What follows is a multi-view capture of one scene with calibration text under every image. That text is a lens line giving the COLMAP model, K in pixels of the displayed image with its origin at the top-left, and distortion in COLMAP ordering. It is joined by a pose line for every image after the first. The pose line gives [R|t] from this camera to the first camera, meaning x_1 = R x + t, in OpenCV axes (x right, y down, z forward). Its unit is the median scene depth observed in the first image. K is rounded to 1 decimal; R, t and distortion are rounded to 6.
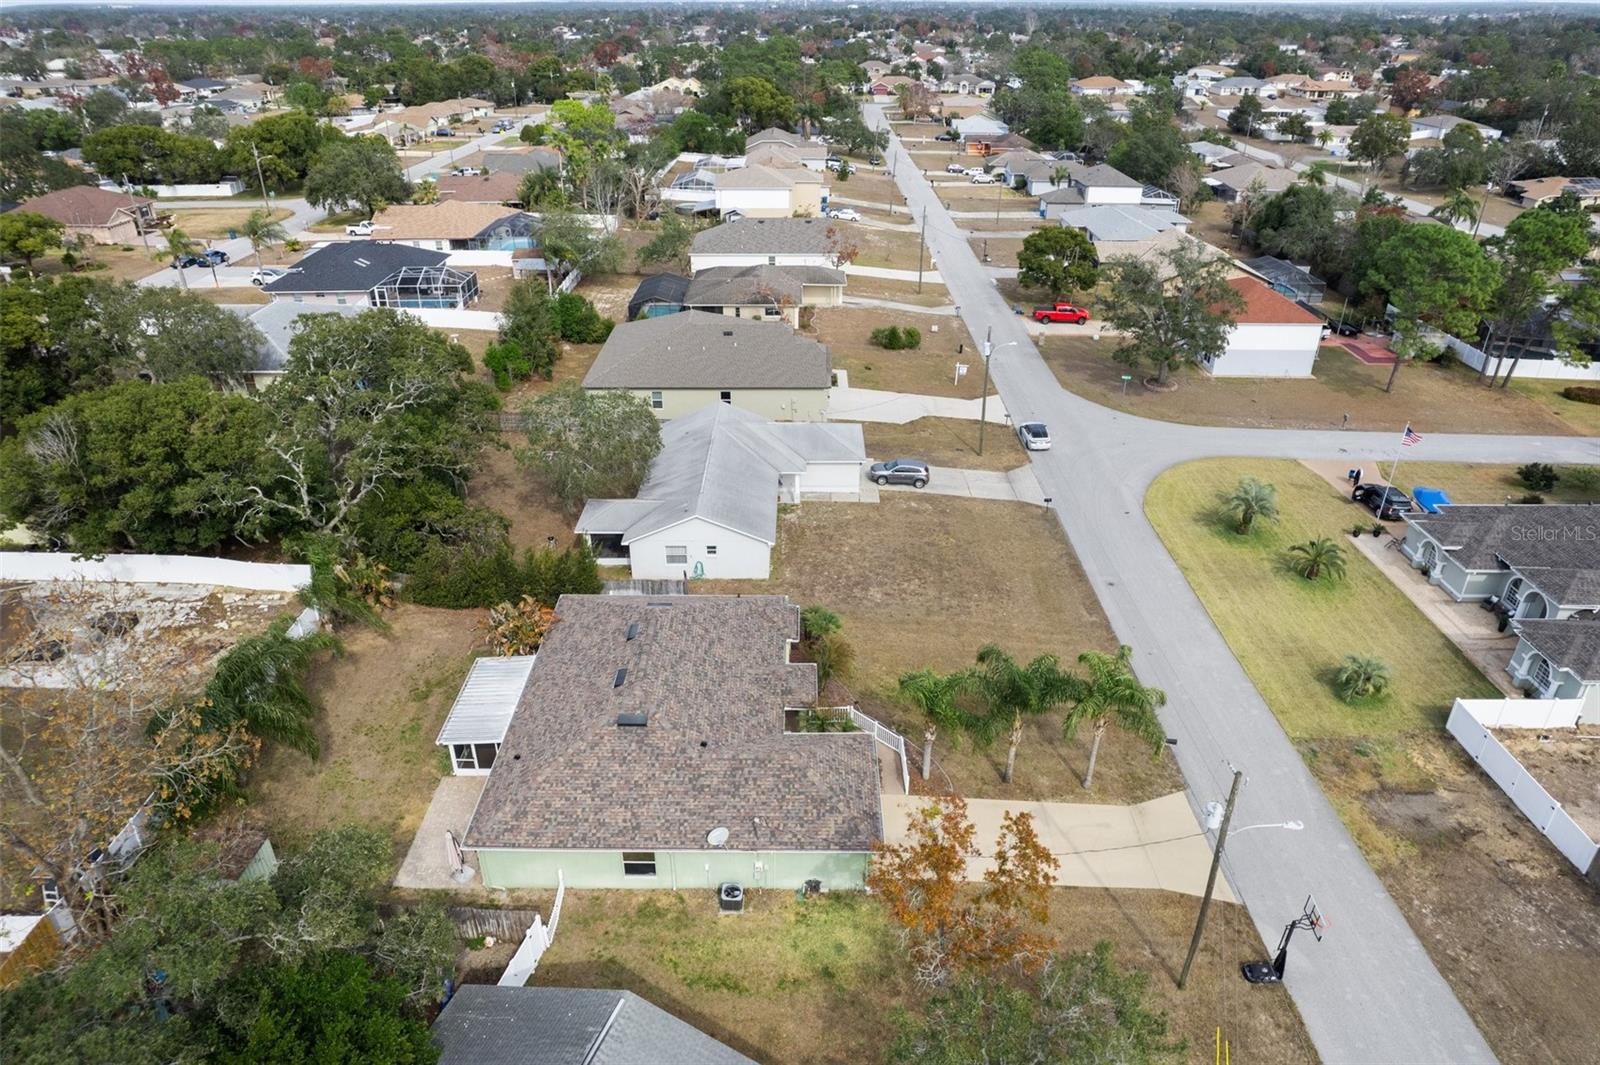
lens RADIAL K [[1028.9, 0, 800.0], [0, 1028.9, 532.5], [0, 0, 1]] dist [-0.082419, 0.075944]
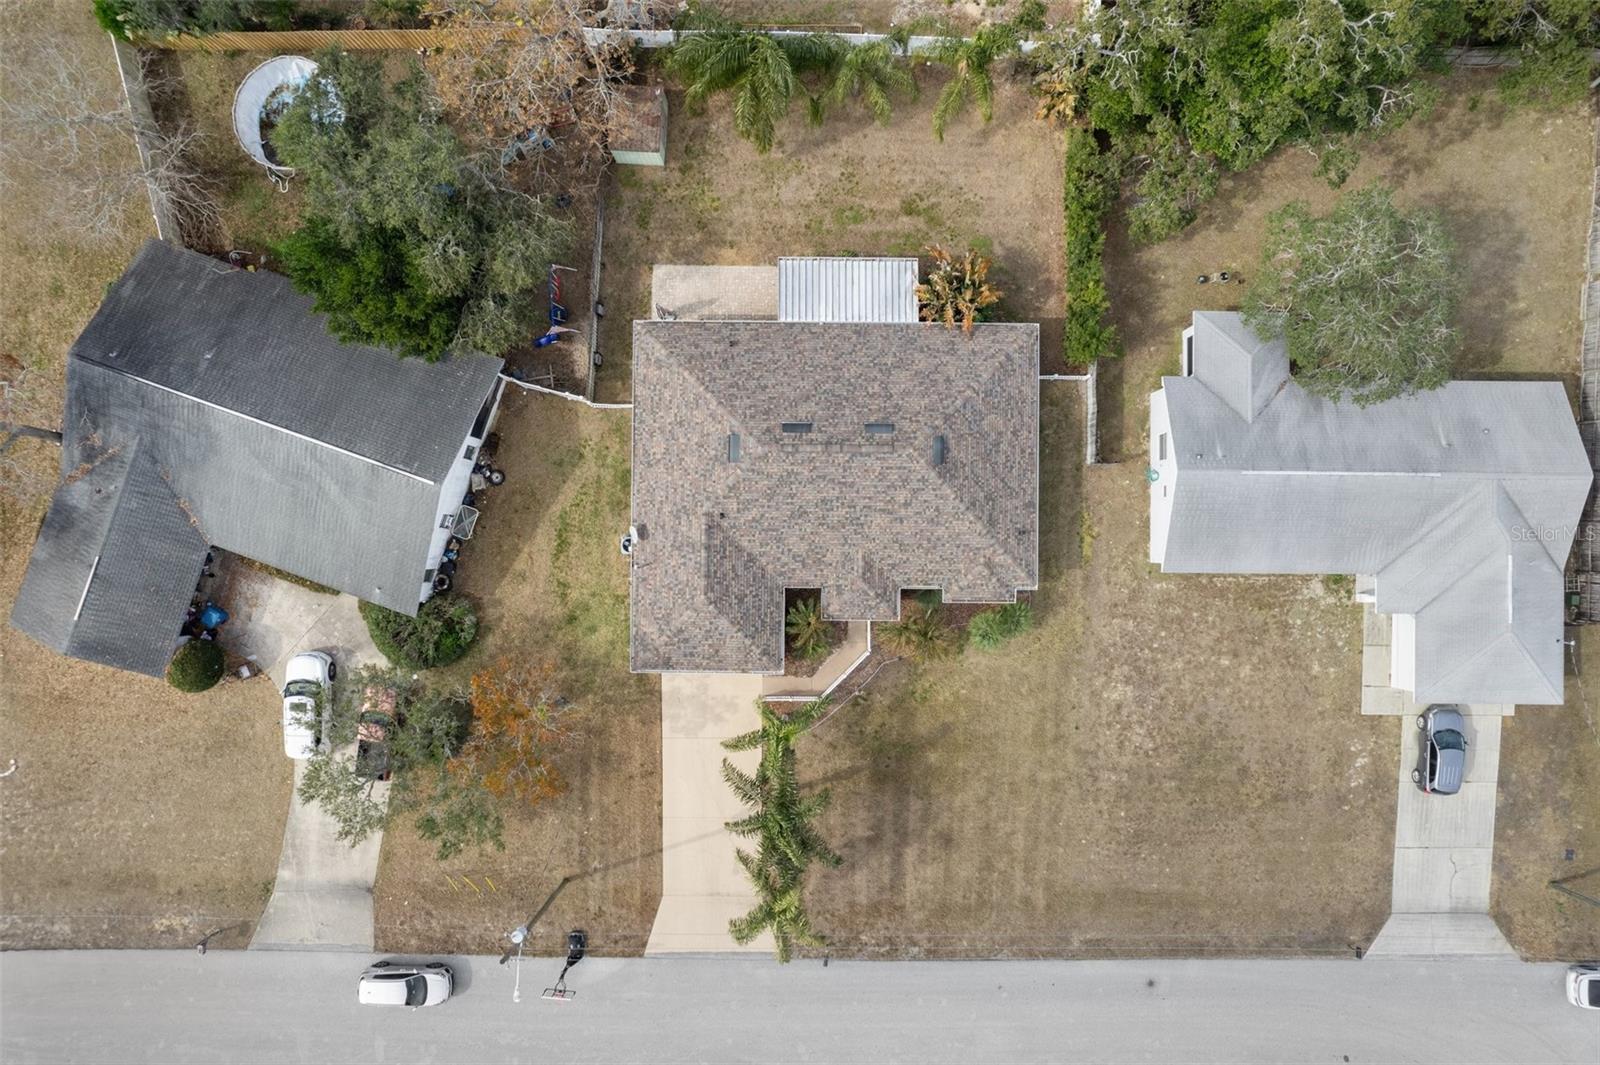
lens RADIAL K [[1028.9, 0, 800.0], [0, 1028.9, 532.5], [0, 0, 1]] dist [-0.082419, 0.075944]
pose [[-0.004899, 0.999988, 0.000286, -0.055555], [-0.461886, -0.002516, 0.886936, -0.561313], [0.886926, 0.004213, 0.461893, 0.401093]]
